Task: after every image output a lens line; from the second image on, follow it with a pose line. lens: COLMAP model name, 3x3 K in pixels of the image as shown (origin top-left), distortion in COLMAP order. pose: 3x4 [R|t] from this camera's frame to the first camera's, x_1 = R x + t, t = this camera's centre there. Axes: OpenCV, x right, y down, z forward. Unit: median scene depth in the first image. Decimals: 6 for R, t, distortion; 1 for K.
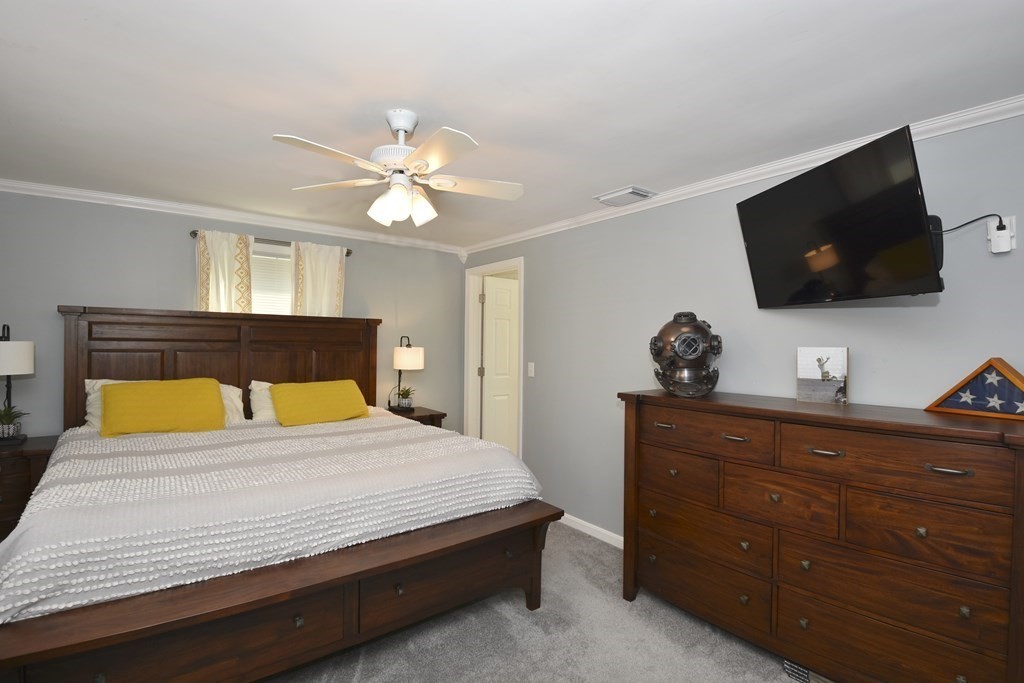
lens RADIAL K [[484.4, 0, 512.4], [0, 484.4, 341.9], [0, 0, 1]] dist [-0.023849, -0.000682]
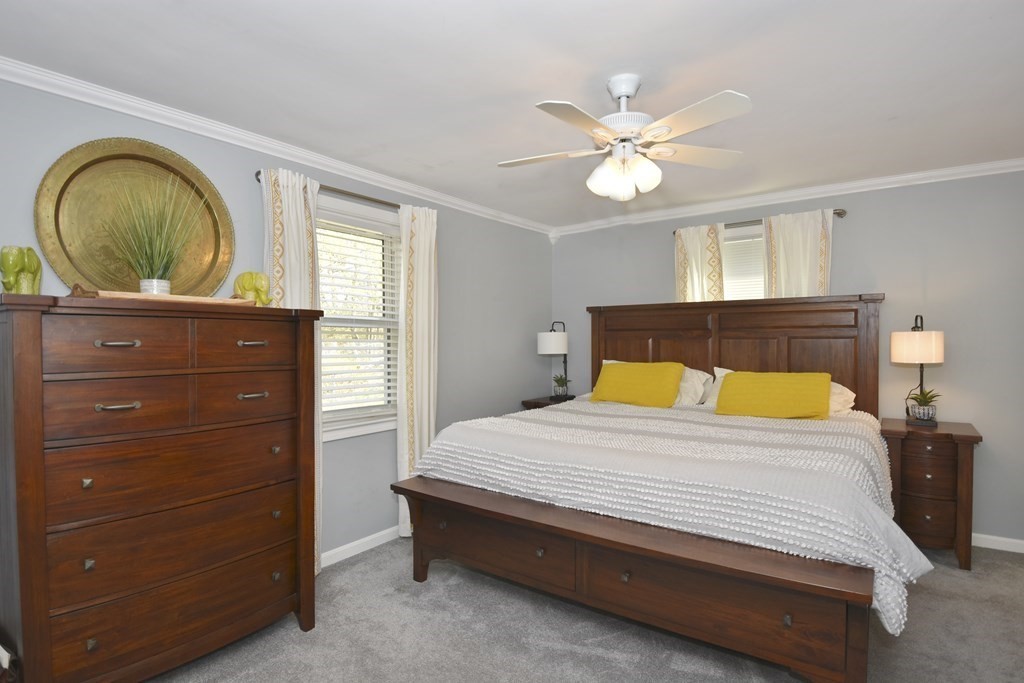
lens RADIAL K [[520.2, 0, 506.7], [0, 520.2, 350.1], [0, 0, 1]] dist [0.001058, -0.012446]
pose [[0.267740, 0.007573, -0.963461, 0.396556], [0.014421, 0.999826, 0.011866, 0.025406], [0.963383, -0.017072, 0.267584, 0.281182]]
